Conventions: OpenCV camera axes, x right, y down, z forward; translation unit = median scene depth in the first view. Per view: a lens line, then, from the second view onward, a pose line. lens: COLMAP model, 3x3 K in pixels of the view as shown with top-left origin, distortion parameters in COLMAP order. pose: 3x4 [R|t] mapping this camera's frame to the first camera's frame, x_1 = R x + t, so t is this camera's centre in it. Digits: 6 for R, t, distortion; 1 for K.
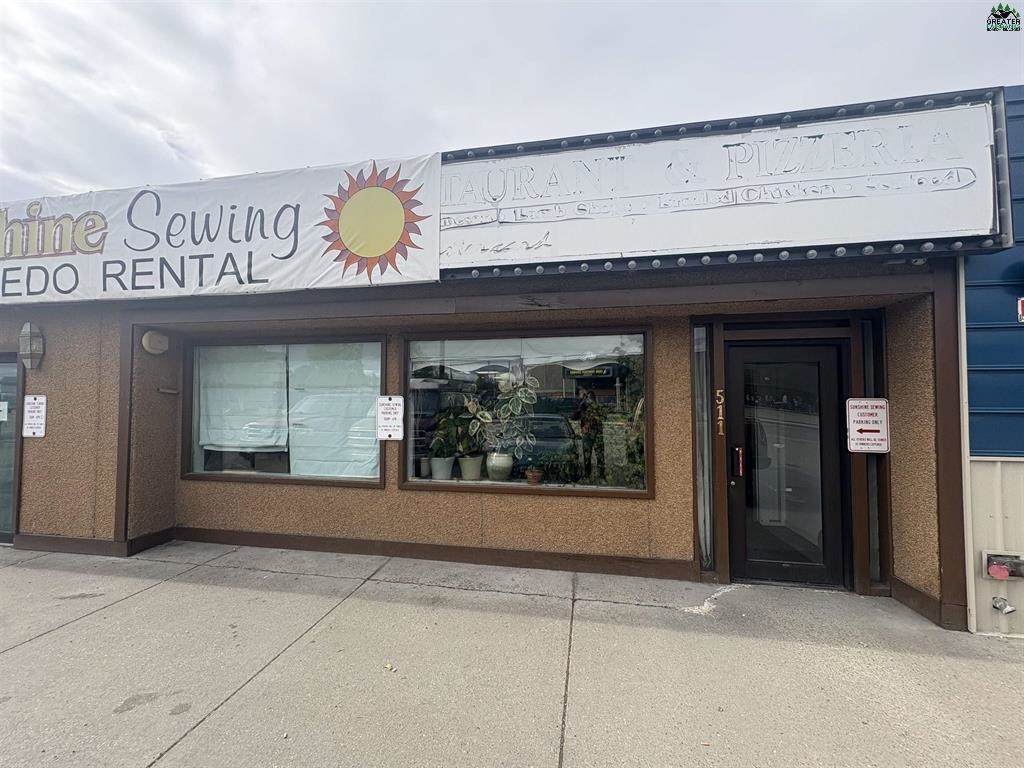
lens RADIAL K [[410.7, 0, 512.2], [0, 410.7, 383.5], [0, 0, 1]] dist [0.001197, -0.000364]
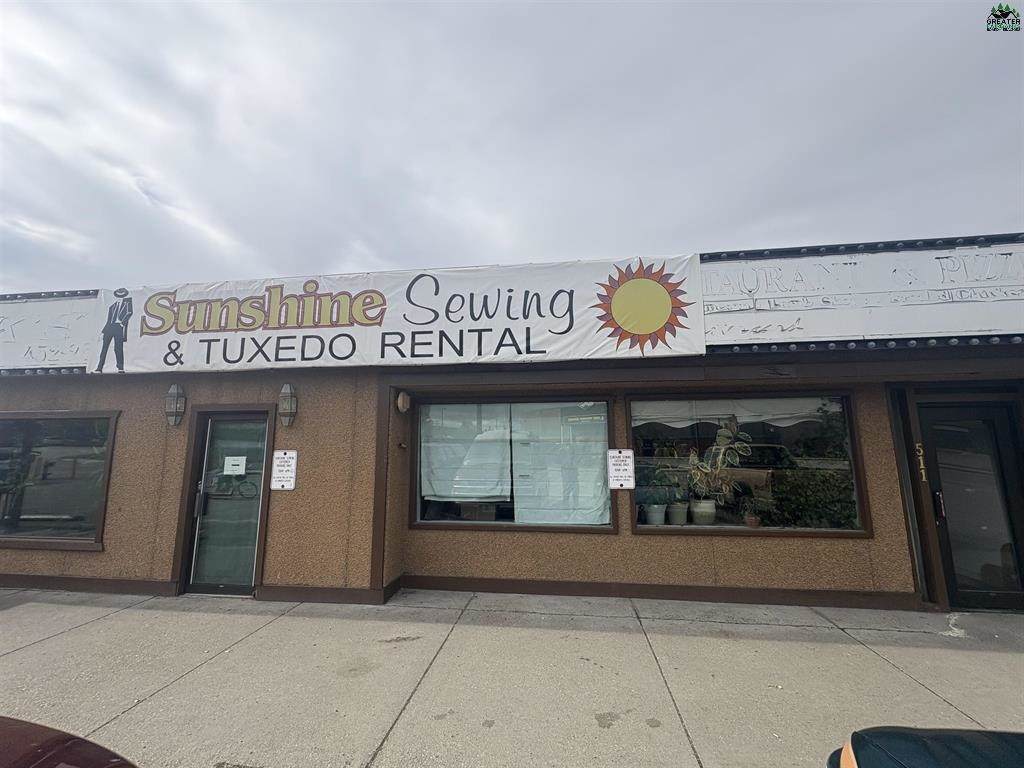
lens RADIAL K [[410.7, 0, 511.0], [0, 410.7, 382.7], [0, 0, 1]] dist [0.001197, -0.000364]
pose [[0.998459, 0.003460, 0.055380, -0.730884], [0.003026, 0.993174, -0.116601, -0.024100], [-0.055405, 0.116589, 0.991634, -0.149216]]
